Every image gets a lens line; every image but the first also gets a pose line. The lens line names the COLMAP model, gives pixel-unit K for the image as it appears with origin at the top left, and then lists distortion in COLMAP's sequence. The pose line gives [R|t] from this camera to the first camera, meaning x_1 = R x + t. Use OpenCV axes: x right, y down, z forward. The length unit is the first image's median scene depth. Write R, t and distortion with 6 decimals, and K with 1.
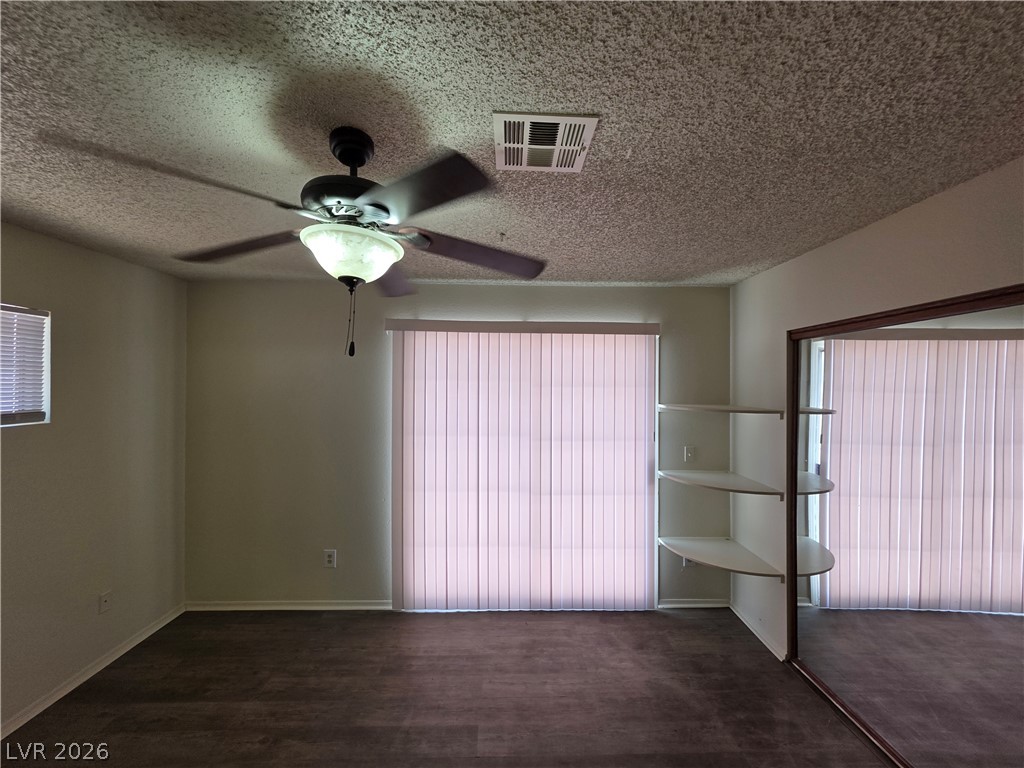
lens RADIAL K [[410.2, 0, 517.9], [0, 410.2, 381.5], [0, 0, 1]] dist [0.002858, -0.000351]
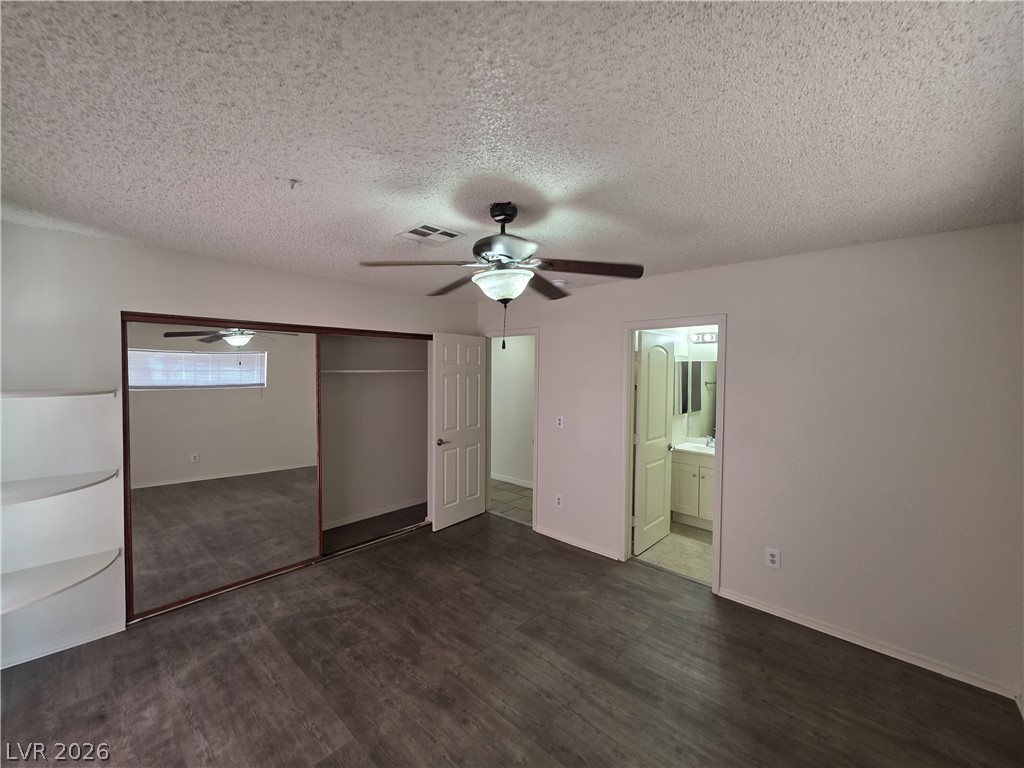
lens RADIAL K [[412.1, 0, 514.8], [0, 412.1, 382.9], [0, 0, 1]] dist [0.002415, -0.000304]
pose [[-0.718464, -0.031161, 0.694865, -0.703716], [-0.017881, 0.999493, 0.026333, 0.010776], [-0.695334, 0.006495, -0.718658, 0.964291]]
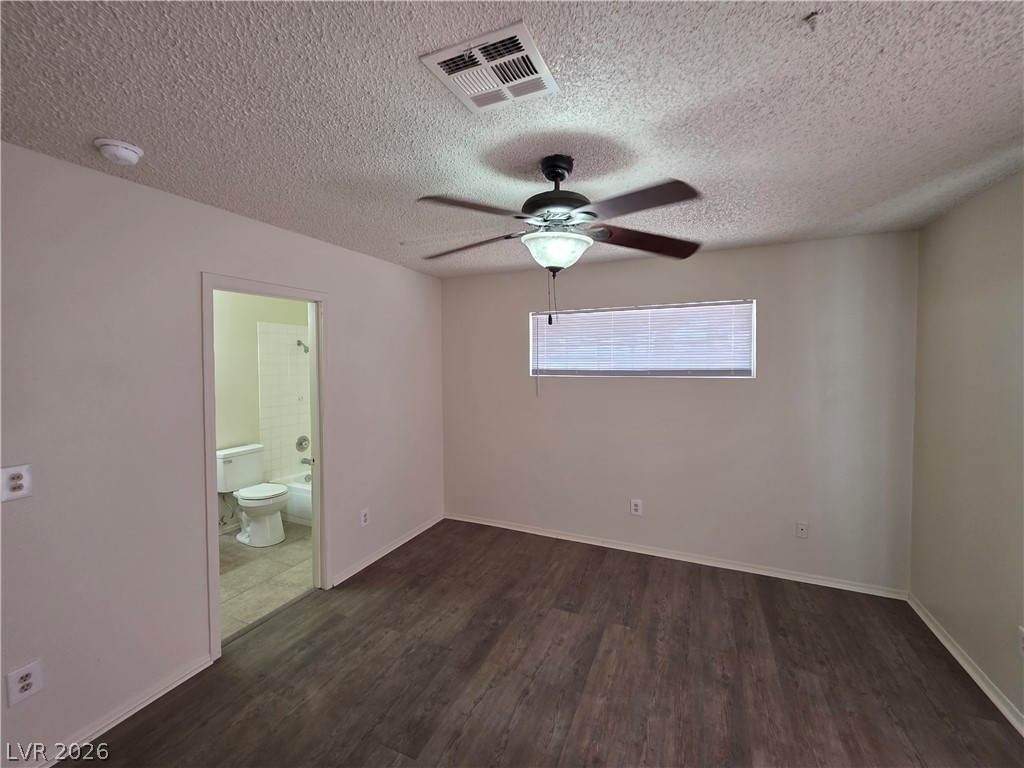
lens RADIAL K [[420.5, 0, 512.4], [0, 420.5, 369.5], [0, 0, 1]] dist [-0.001218, -0.000084]
pose [[-0.427629, 0.020053, -0.903732, 0.419709], [0.011883, 0.999792, 0.016561, 0.028167], [0.903876, -0.003657, -0.427778, 0.673984]]
